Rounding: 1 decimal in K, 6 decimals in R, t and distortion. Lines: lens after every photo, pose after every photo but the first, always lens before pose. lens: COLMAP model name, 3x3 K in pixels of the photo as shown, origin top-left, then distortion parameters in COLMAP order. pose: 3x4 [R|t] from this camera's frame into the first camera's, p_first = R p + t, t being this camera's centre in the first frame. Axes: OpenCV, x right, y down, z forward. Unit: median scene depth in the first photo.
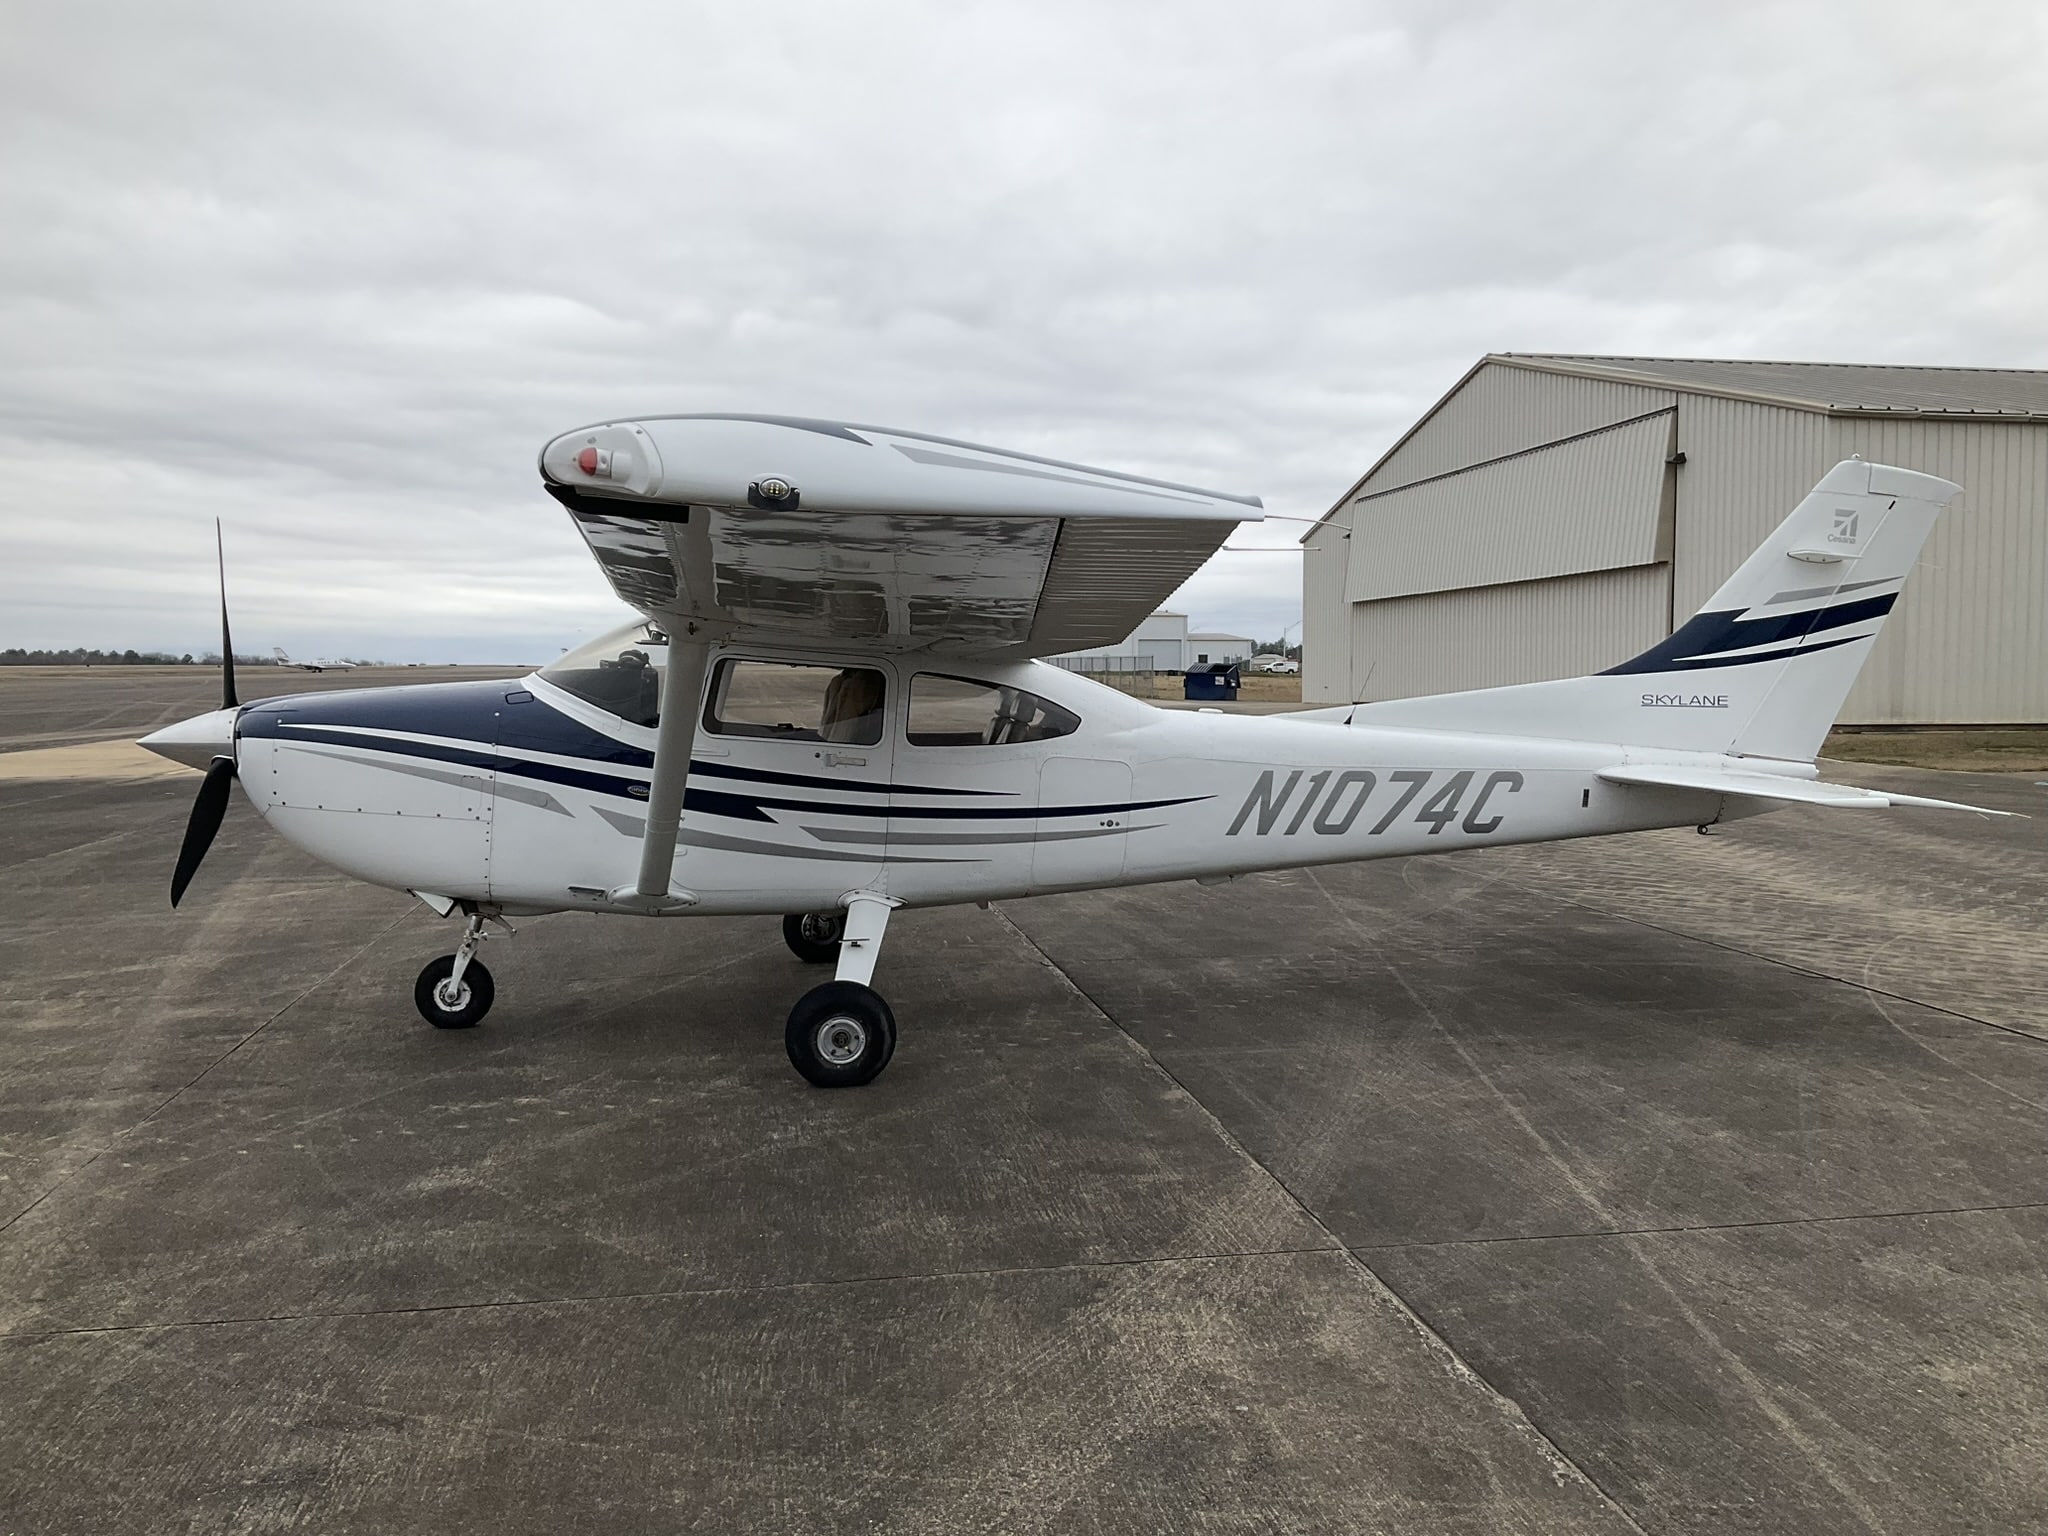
lens RADIAL K [[1765.2, 0, 1024.0], [0, 1765.2, 768.0], [0, 0, 1]] dist [0.109592, -0.254193]
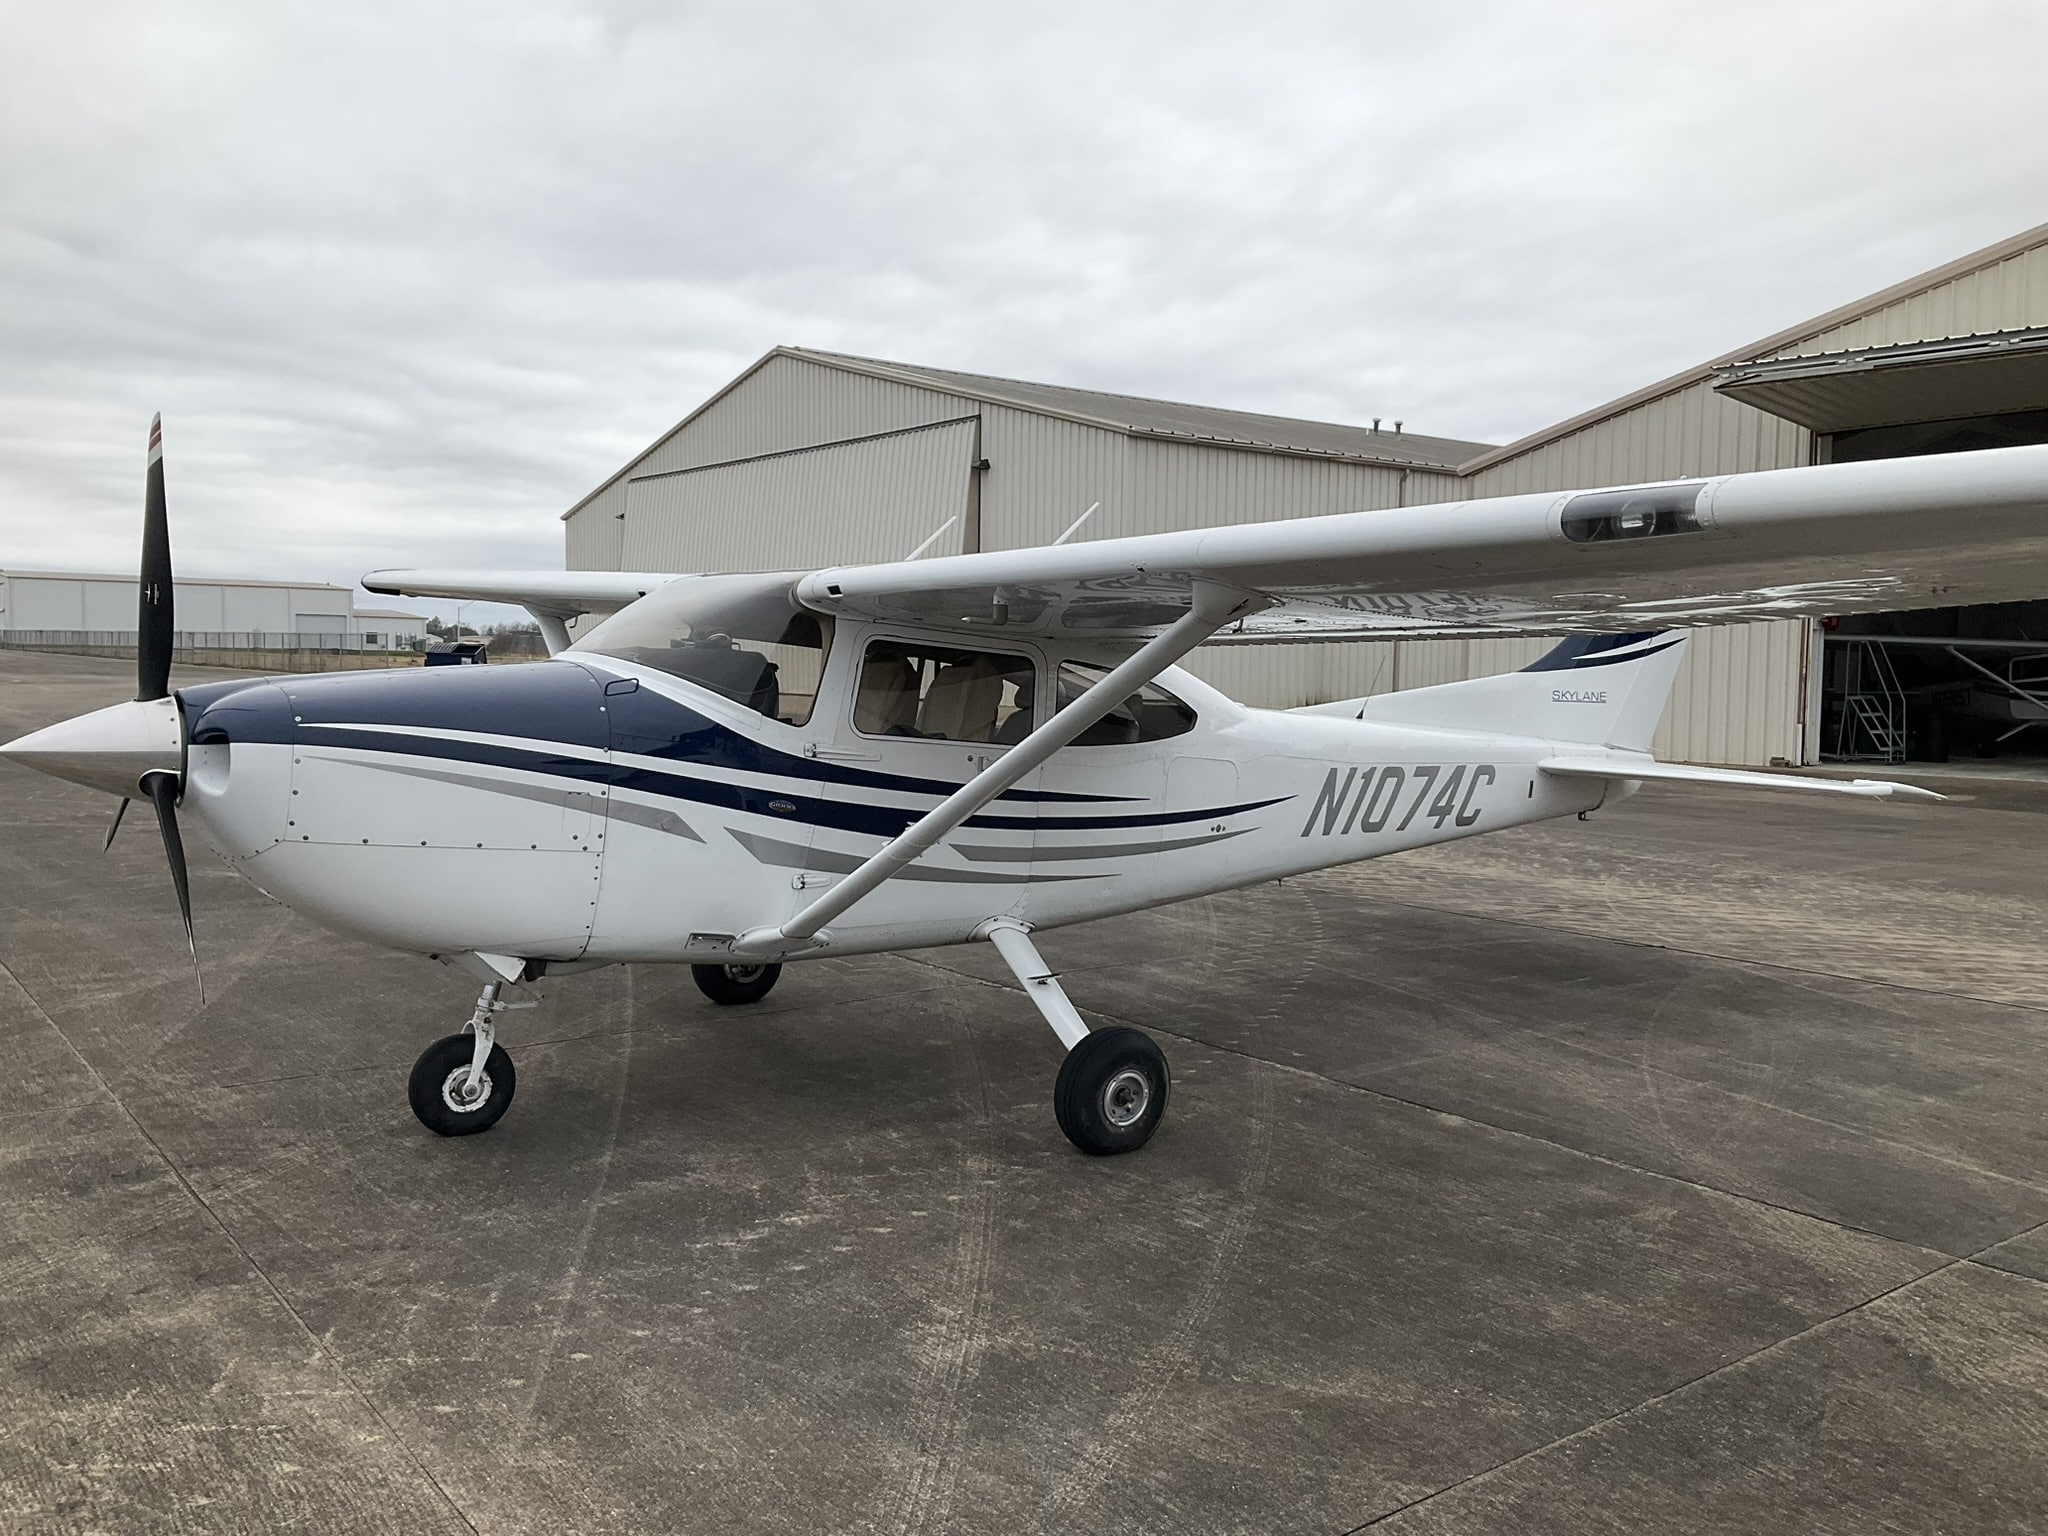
lens RADIAL K [[1739.2, 0, 1024.0], [0, 1739.2, 768.0], [0, 0, 1]] dist [0.086854, -0.173750]
pose [[0.873753, -0.014773, 0.486146, -0.468056], [0.009909, 0.999872, 0.012575, -0.012005], [-0.486269, -0.006170, 0.873787, 0.255801]]
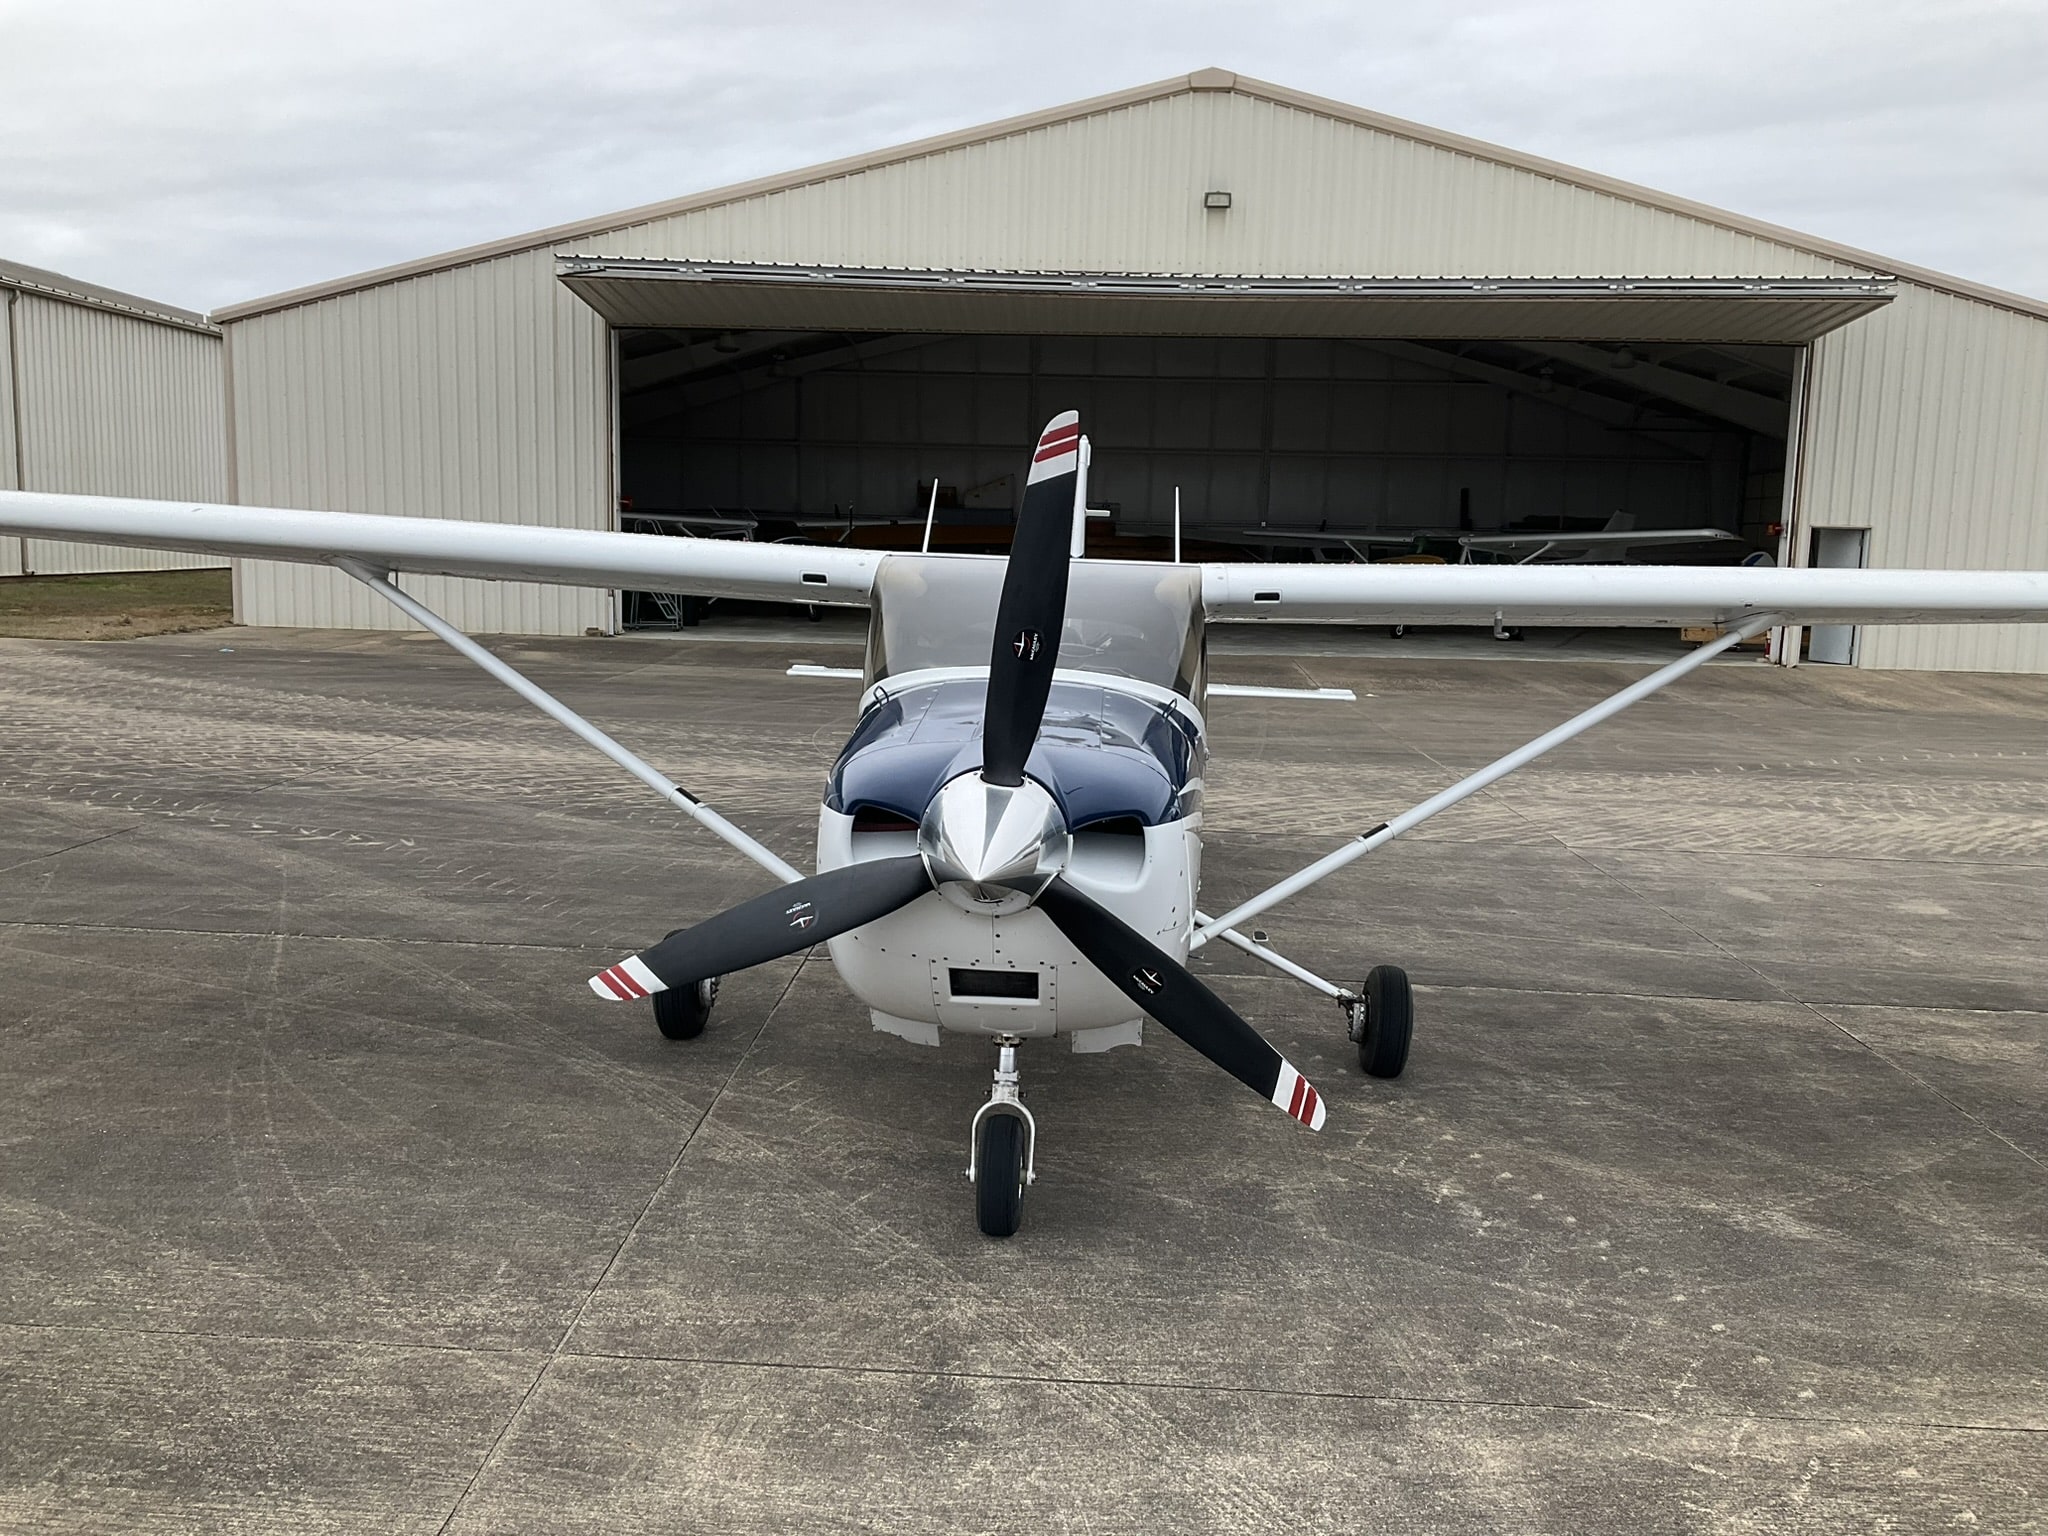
lens RADIAL K [[1736.6, 0, 1024.0], [0, 1736.6, 768.0], [0, 0, 1]] dist [0.061655, -0.116692]
pose [[0.151969, -0.127022, 0.980189, -0.926267], [0.022682, 0.991895, 0.125022, -0.100034], [-0.988125, 0.003234, 0.153618, 0.915849]]
